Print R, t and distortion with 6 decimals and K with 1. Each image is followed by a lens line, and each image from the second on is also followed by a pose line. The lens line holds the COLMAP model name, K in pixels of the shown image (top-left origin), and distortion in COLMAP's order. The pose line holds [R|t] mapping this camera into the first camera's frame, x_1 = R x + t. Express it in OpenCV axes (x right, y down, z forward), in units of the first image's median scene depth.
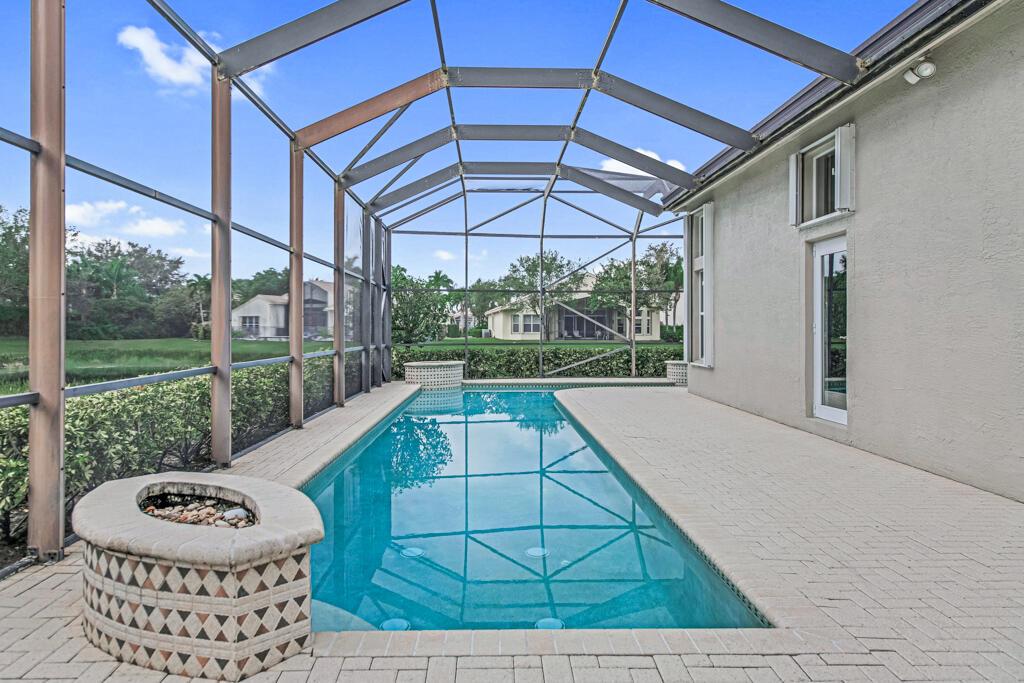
lens RADIAL K [[655.8, 0, 505.4], [0, 655.8, 329.1], [0, 0, 1]] dist [0.003306, 0.002842]
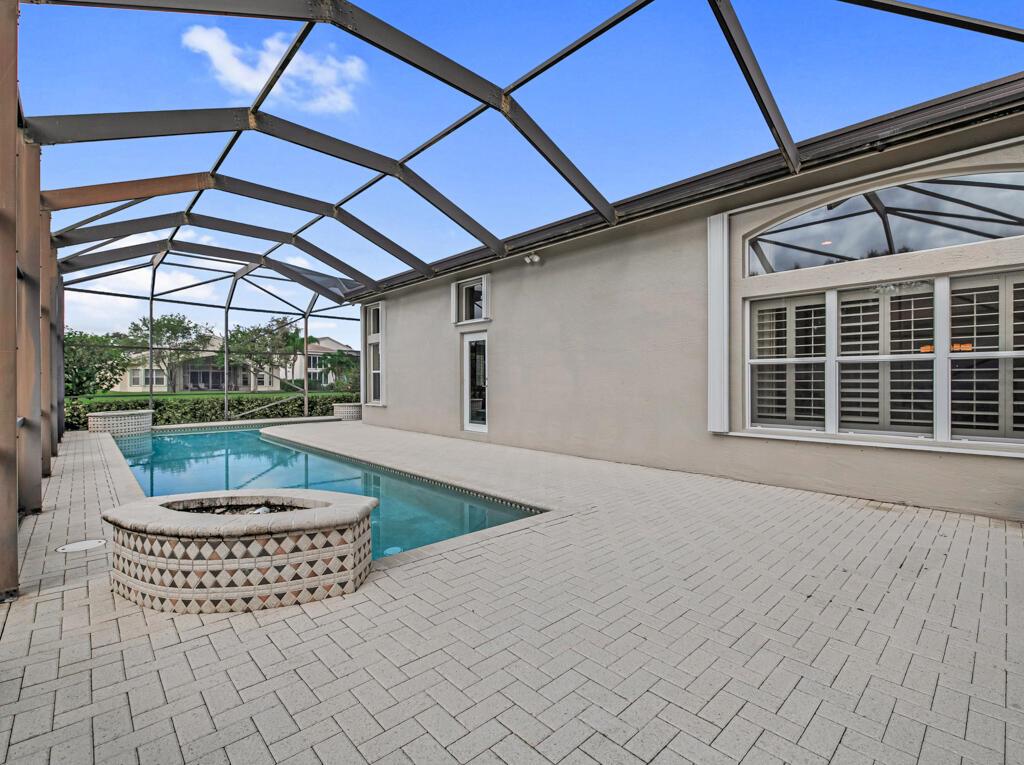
lens RADIAL K [[466.2, 0, 512.0], [0, 466.2, 382.5], [0, 0, 1]] dist [-0.014520, -0.000212]
pose [[0.748138, -0.001100, 0.663543, -0.134120], [0.000442, 0.999999, 0.001160, 0.000548], [-0.663544, -0.000574, 0.748137, -0.021940]]
